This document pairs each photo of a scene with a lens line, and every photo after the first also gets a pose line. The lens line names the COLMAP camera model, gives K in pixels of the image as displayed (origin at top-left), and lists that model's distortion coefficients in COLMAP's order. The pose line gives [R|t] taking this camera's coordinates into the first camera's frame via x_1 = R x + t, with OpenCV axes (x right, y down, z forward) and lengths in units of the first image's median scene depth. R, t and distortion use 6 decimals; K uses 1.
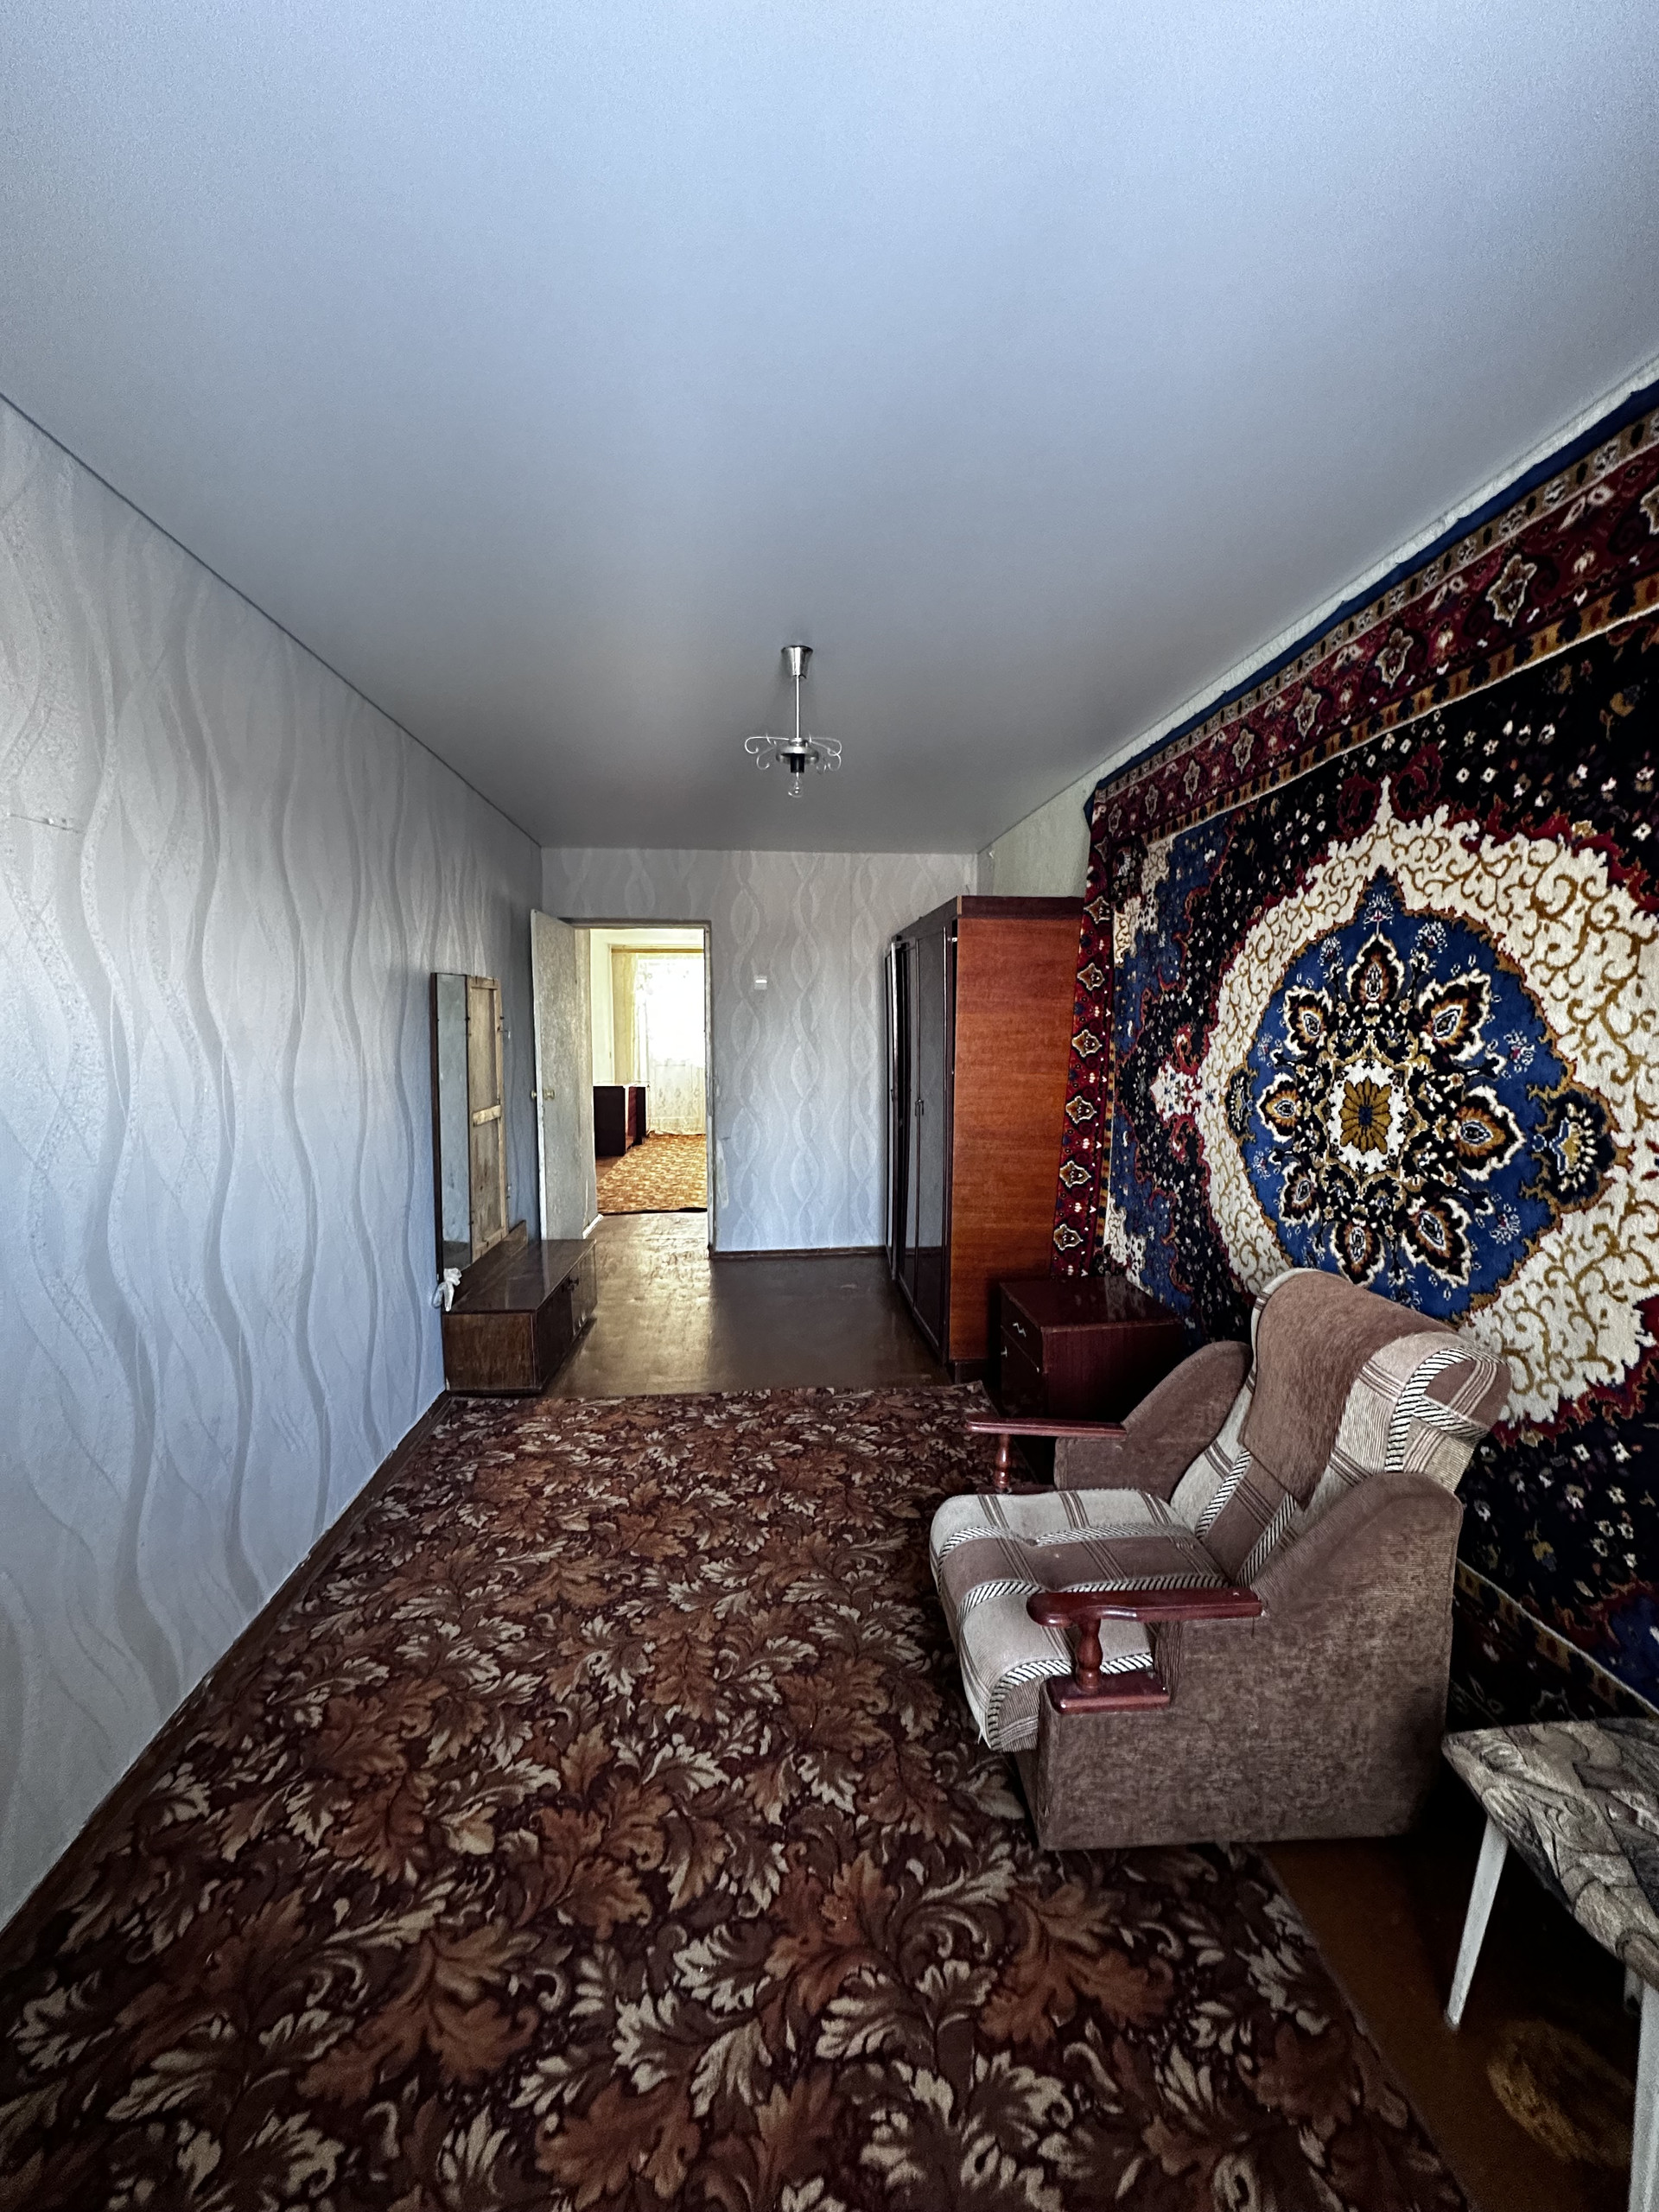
lens RADIAL K [[895.9, 0, 828.4], [0, 895.9, 1099.9], [0, 0, 1]] dist [-0.000530, 0.000833]
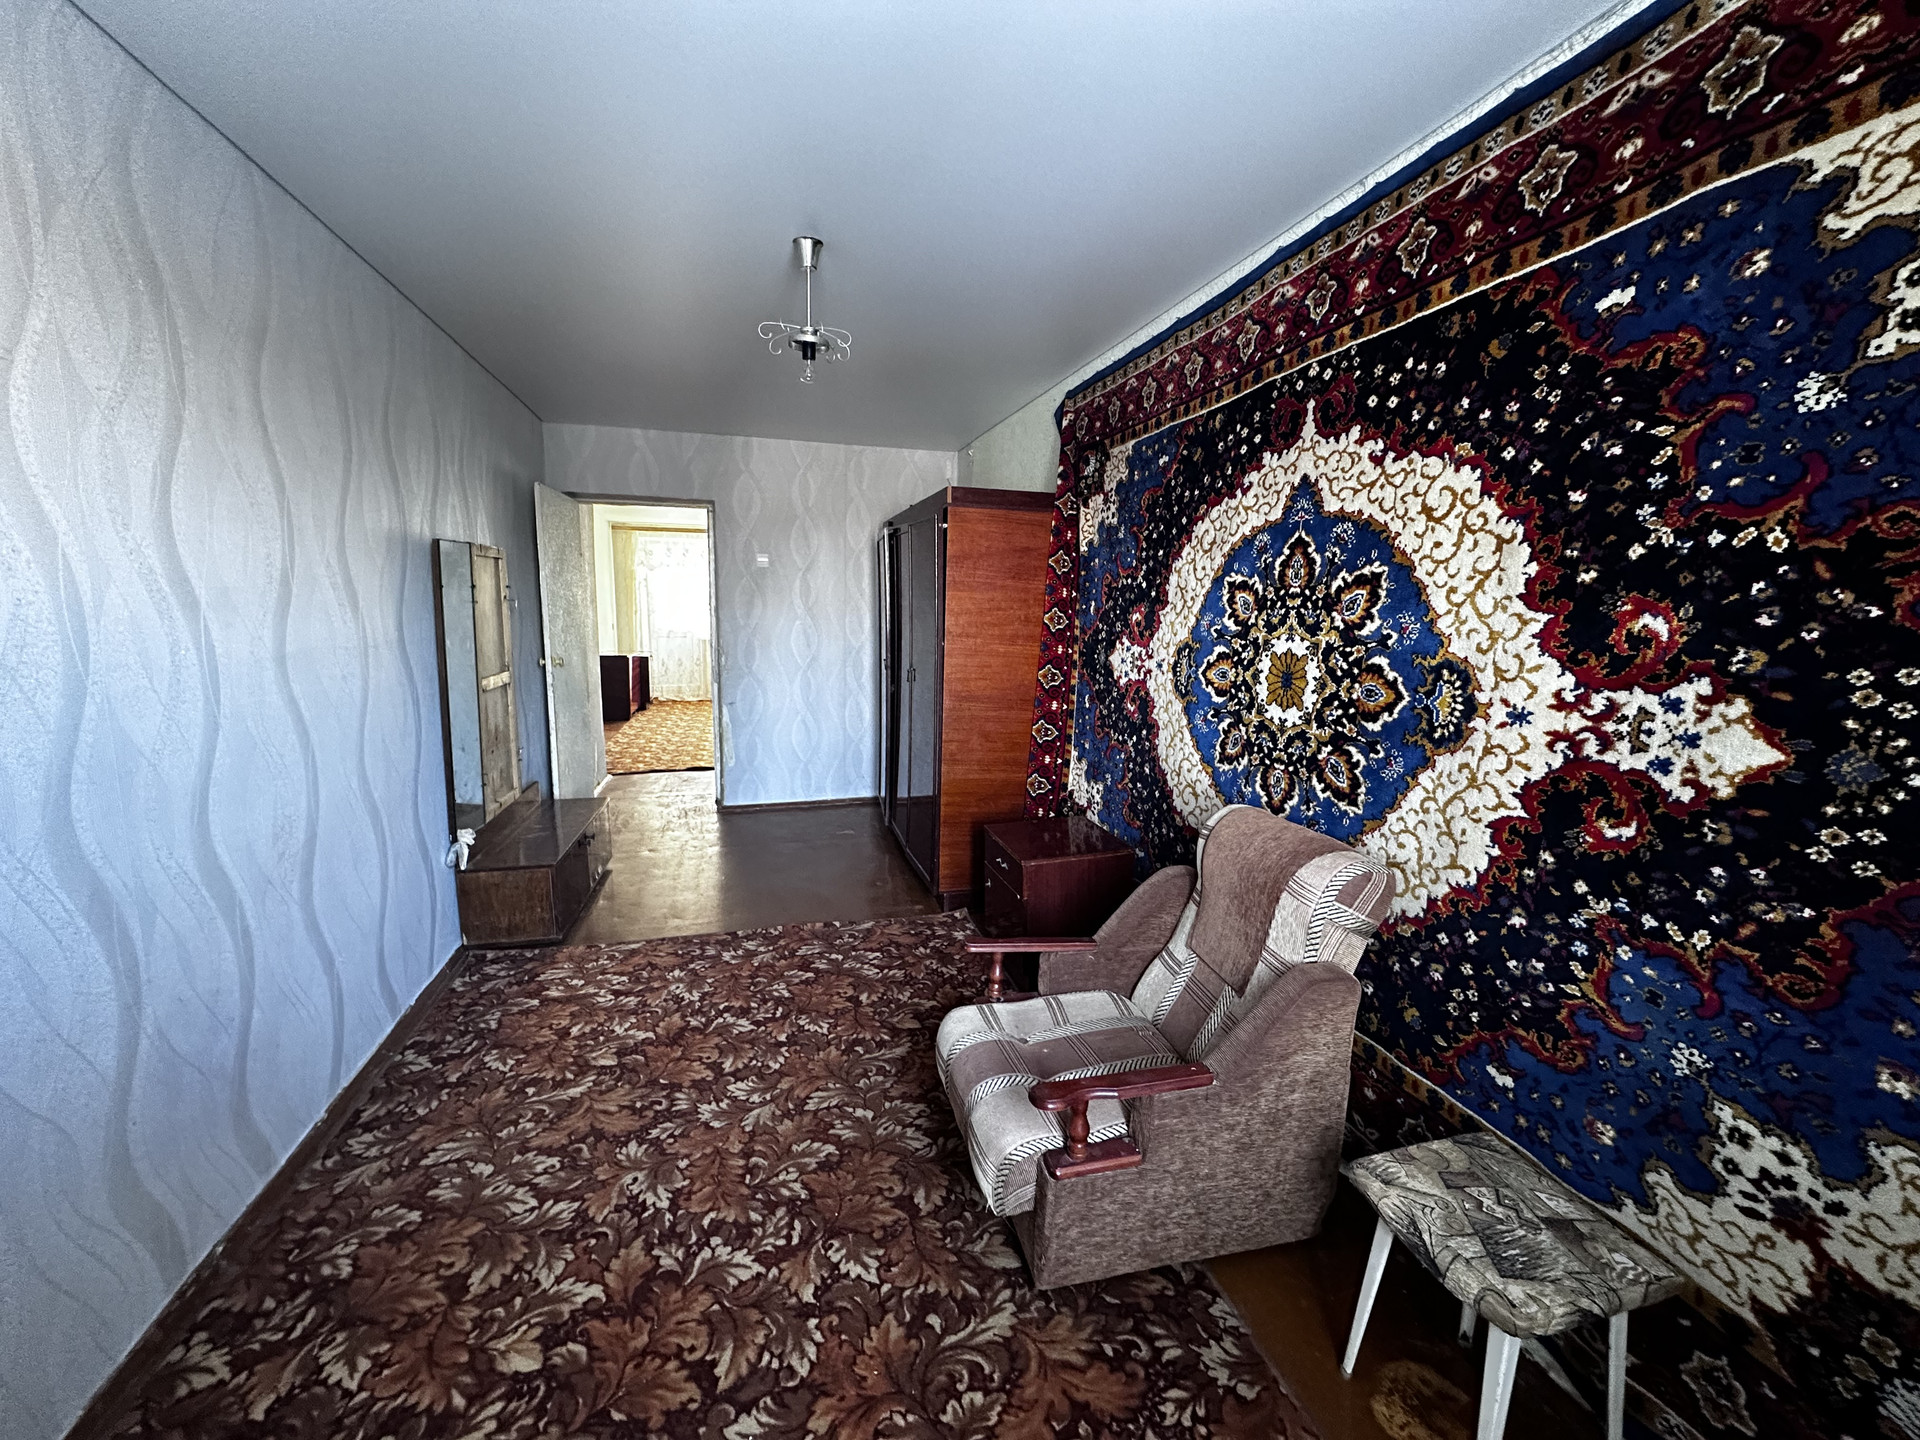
lens RADIAL K [[777.6, 0, 964.3], [0, 777.6, 717.6], [0, 0, 1]] dist [-0.000530, 0.000833]
pose [[0.982236, -0.008247, 0.187469, -0.035180], [-0.003172, 0.998162, 0.060526, 0.005541], [-0.187624, -0.060045, 0.980404, 0.031511]]
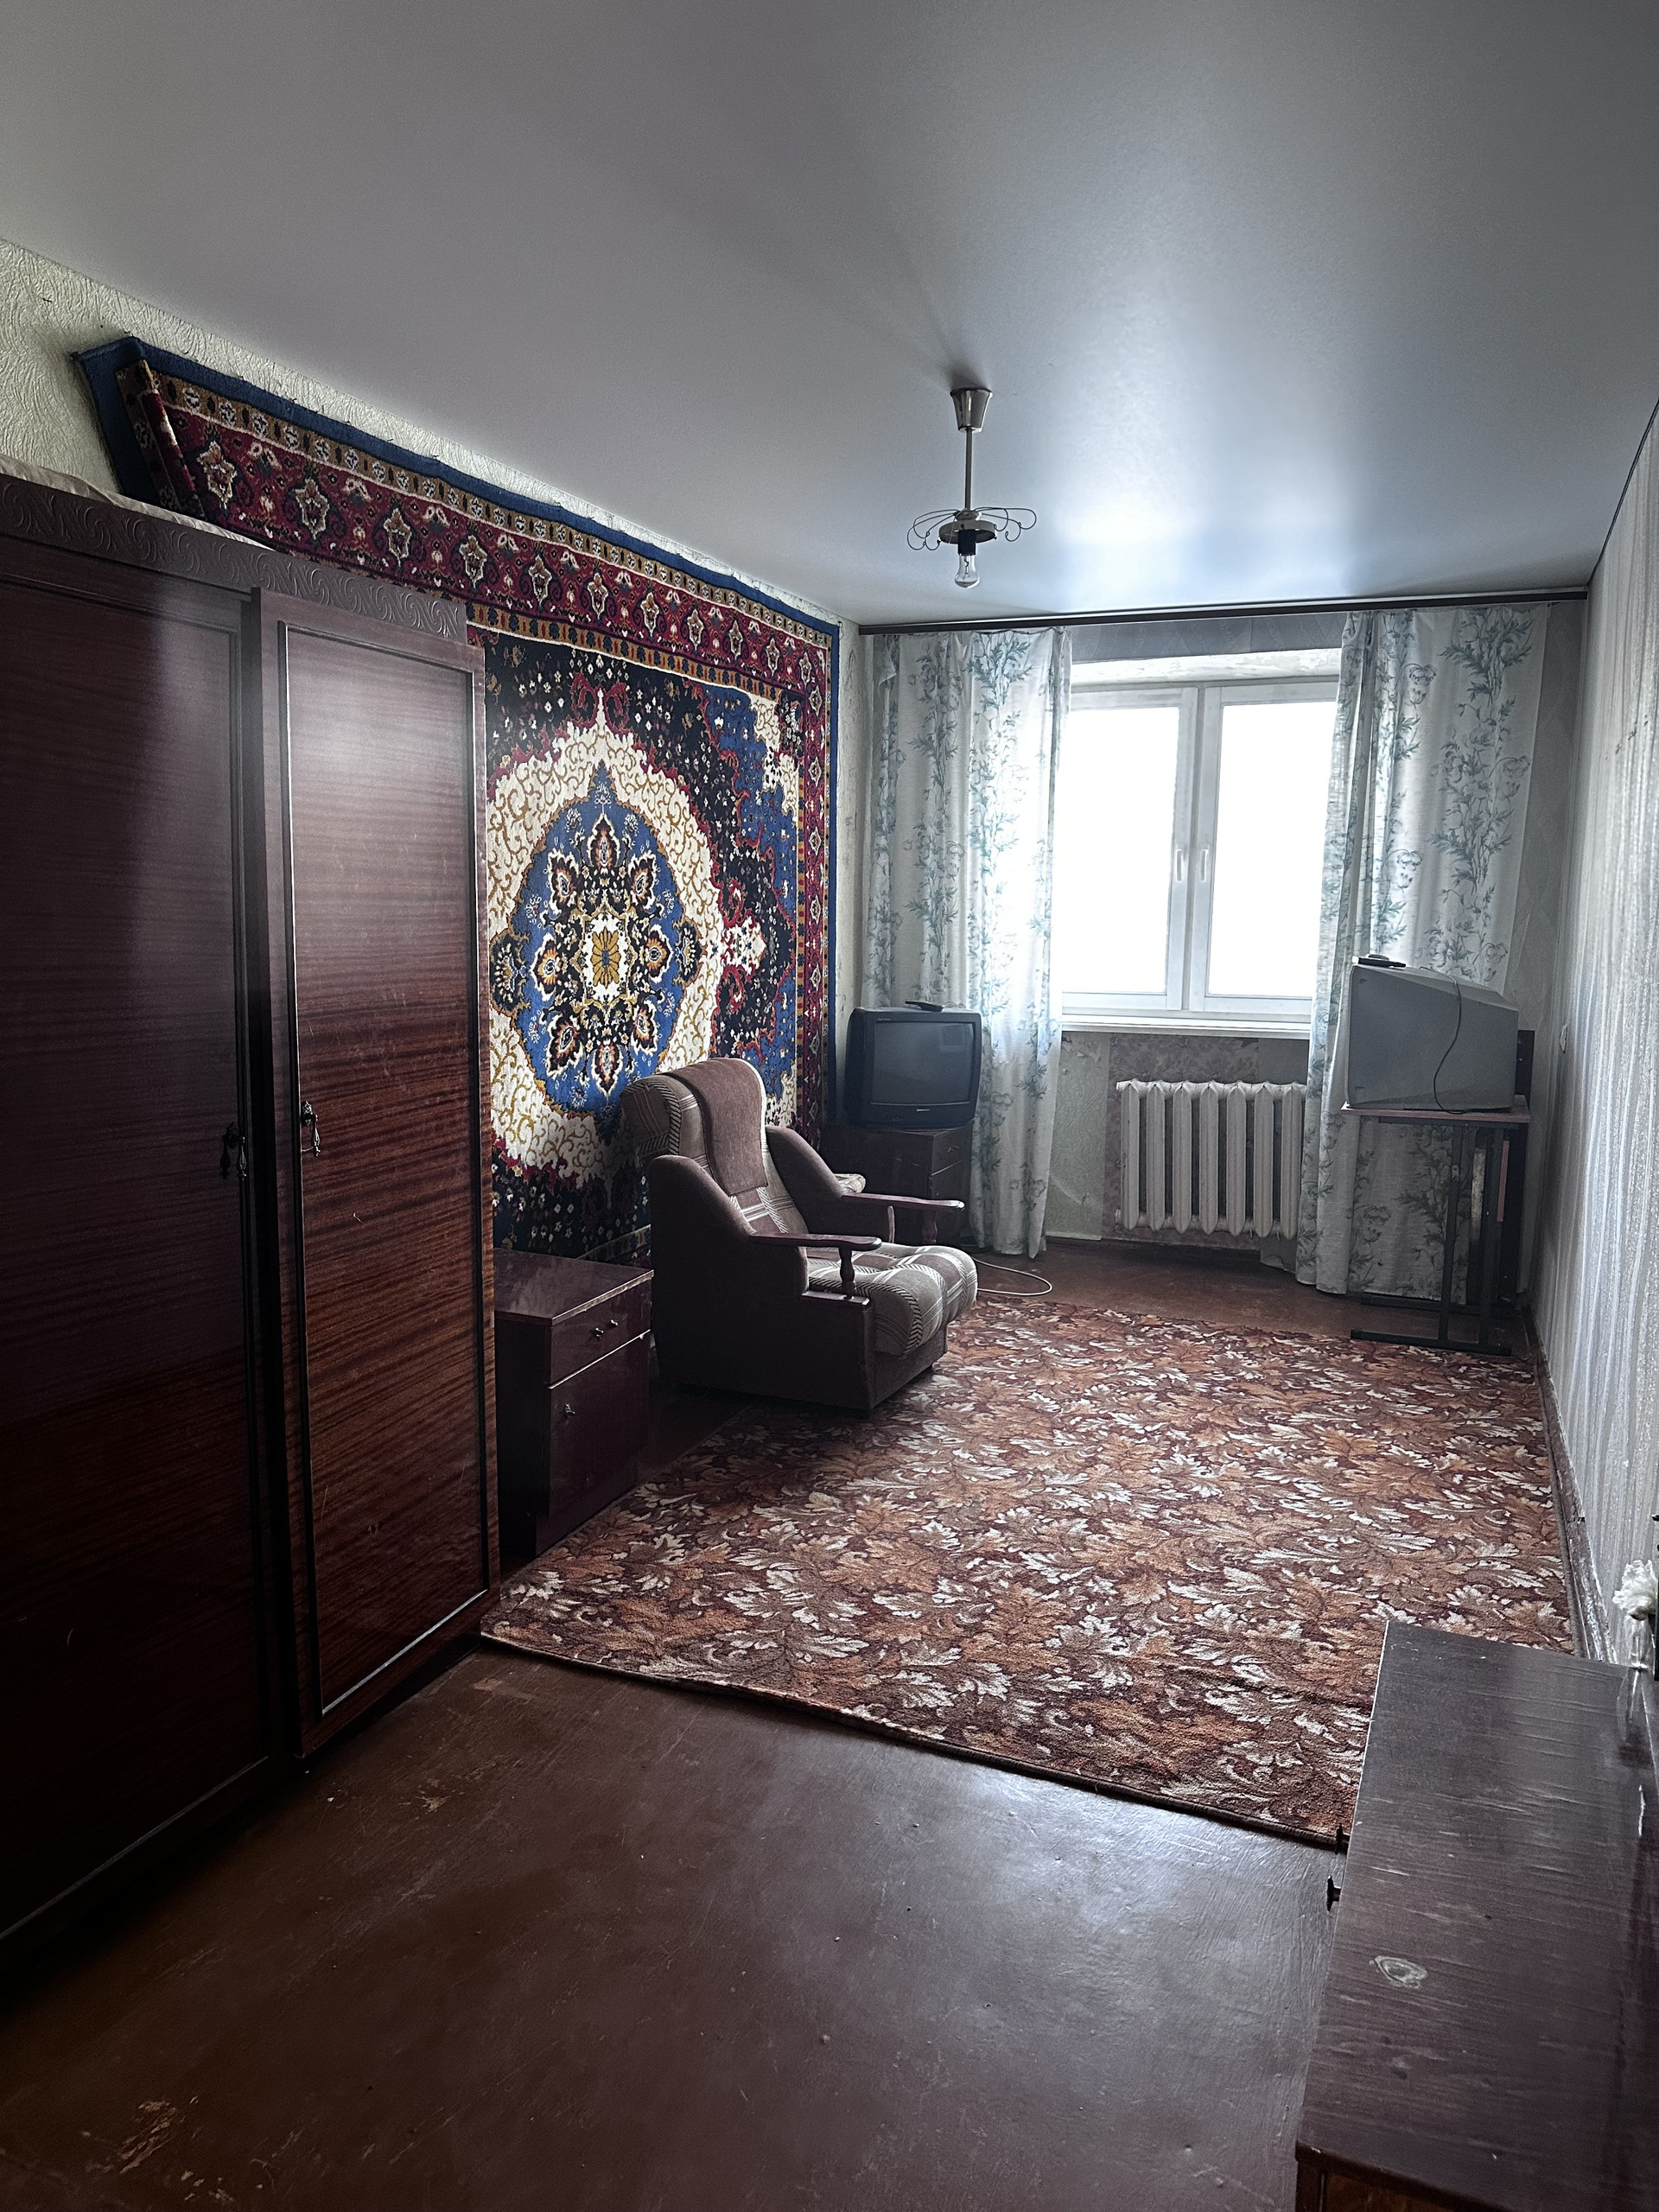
lens RADIAL K [[1527.6, 0, 789.2], [0, 1527.6, 1110.6], [0, 0, 1]] dist [0.053984, -0.000648]
pose [[-0.884207, -0.076918, 0.460718, -0.626954], [0.031050, 0.974487, 0.222285, -0.237207], [-0.466062, 0.210852, -0.859260, 2.695203]]
